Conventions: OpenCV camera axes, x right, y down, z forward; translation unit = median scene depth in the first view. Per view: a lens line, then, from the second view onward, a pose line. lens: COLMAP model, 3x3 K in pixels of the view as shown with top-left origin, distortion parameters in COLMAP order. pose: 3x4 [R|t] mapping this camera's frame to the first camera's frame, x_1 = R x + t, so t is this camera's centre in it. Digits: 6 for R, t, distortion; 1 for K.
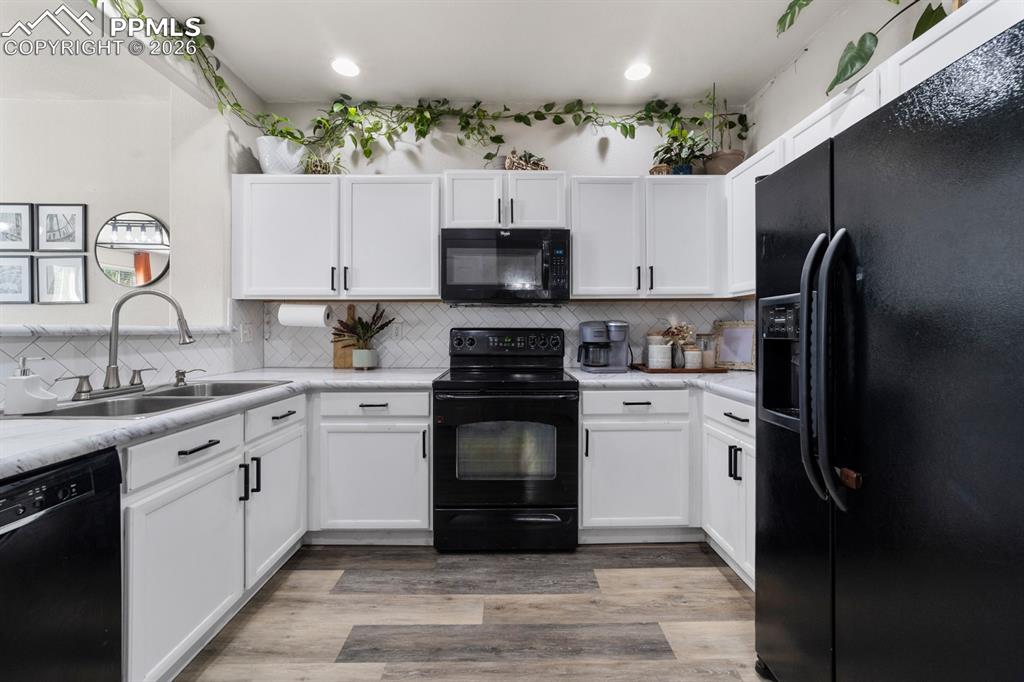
lens RADIAL K [[394.7, 0, 506.1], [0, 394.7, 335.3], [0, 0, 1]] dist [-0.018235, 0.008342]
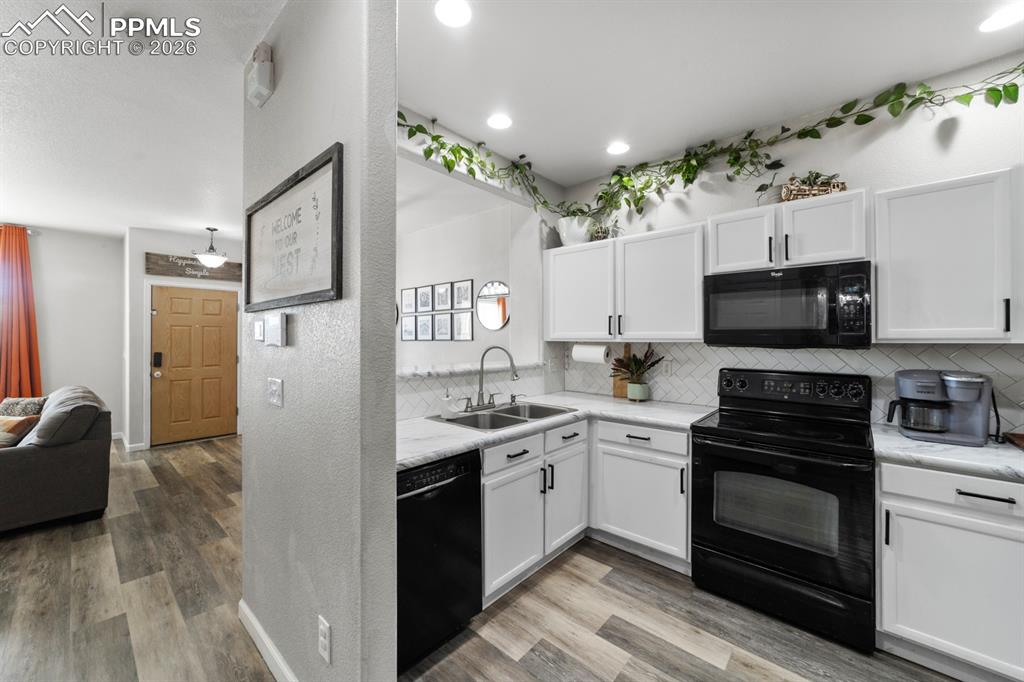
lens RADIAL K [[394.7, 0, 506.1], [0, 394.7, 335.3], [0, 0, 1]] dist [-0.018235, 0.008342]
pose [[0.732627, -0.006040, -0.680604, 0.155788], [0.003089, 0.999980, -0.005549, -0.107332], [0.680624, 0.001964, 0.732630, -0.114661]]
